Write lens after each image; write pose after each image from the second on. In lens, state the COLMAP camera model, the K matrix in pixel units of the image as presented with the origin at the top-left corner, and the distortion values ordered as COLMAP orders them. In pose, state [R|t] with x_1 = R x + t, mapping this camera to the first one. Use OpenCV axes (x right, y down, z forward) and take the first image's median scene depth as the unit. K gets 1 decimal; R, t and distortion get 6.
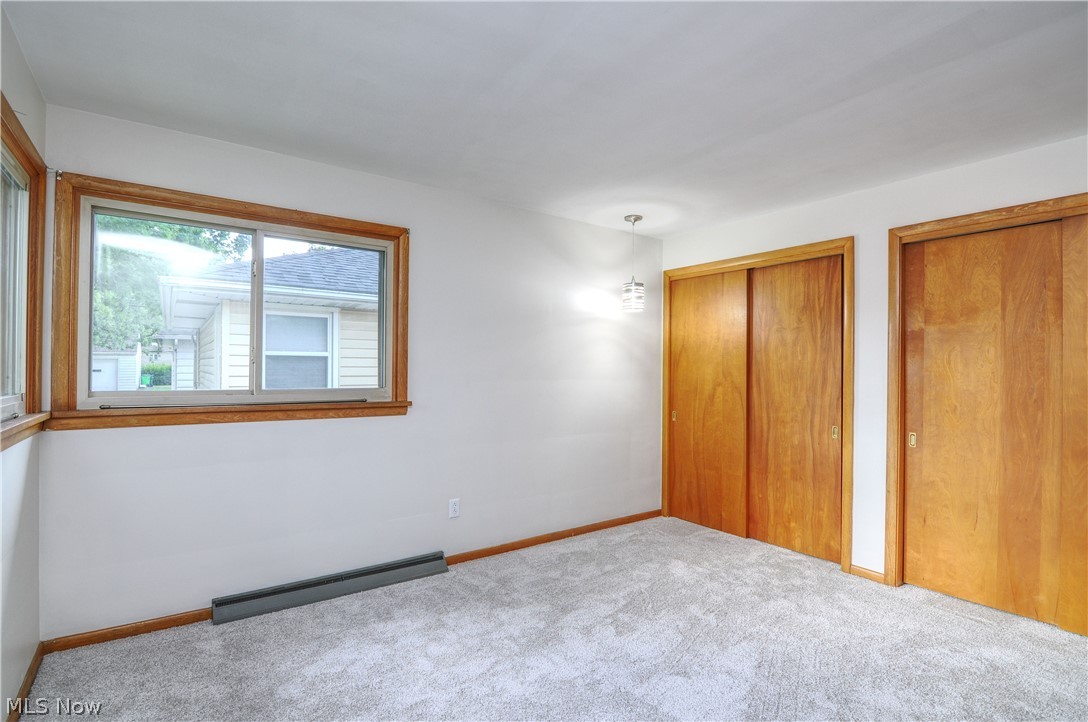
lens RADIAL K [[523.1, 0, 544.8], [0, 523.1, 364.4], [0, 0, 1]] dist [-0.007484, -0.007940]
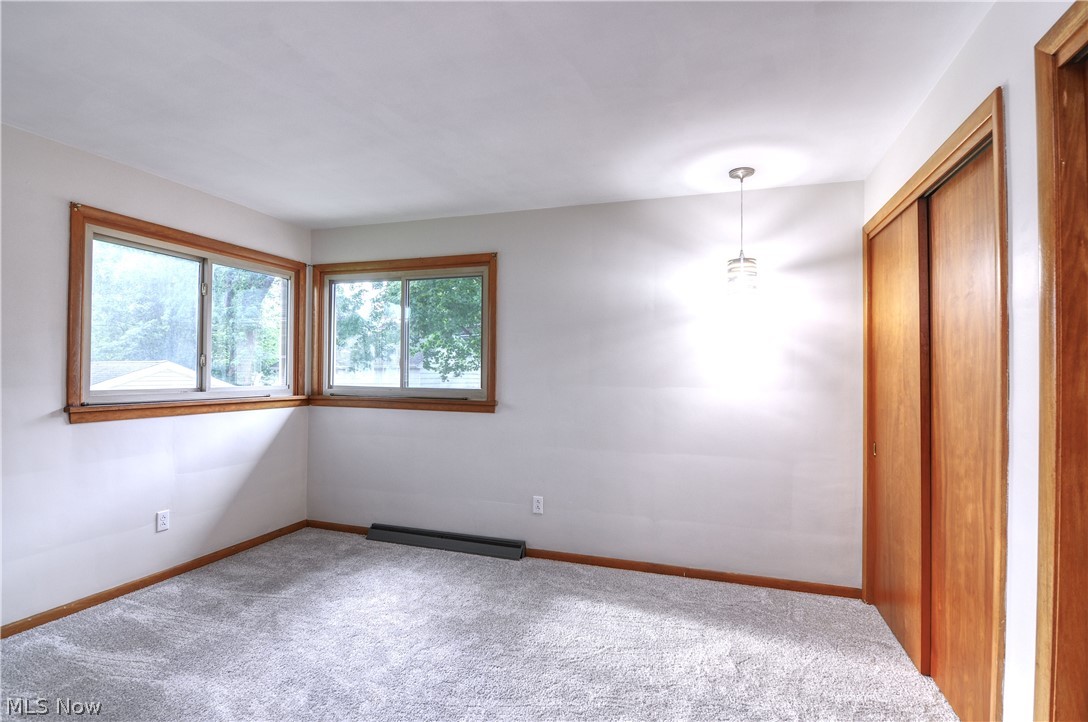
lens RADIAL K [[523.1, 0, 544.8], [0, 523.1, 364.4], [0, 0, 1]] dist [-0.007484, -0.007940]
pose [[0.579829, -0.014329, -0.814612, 0.735591], [-0.000493, 0.999839, -0.017938, 0.009471], [0.814738, 0.010803, 0.579728, 0.412772]]
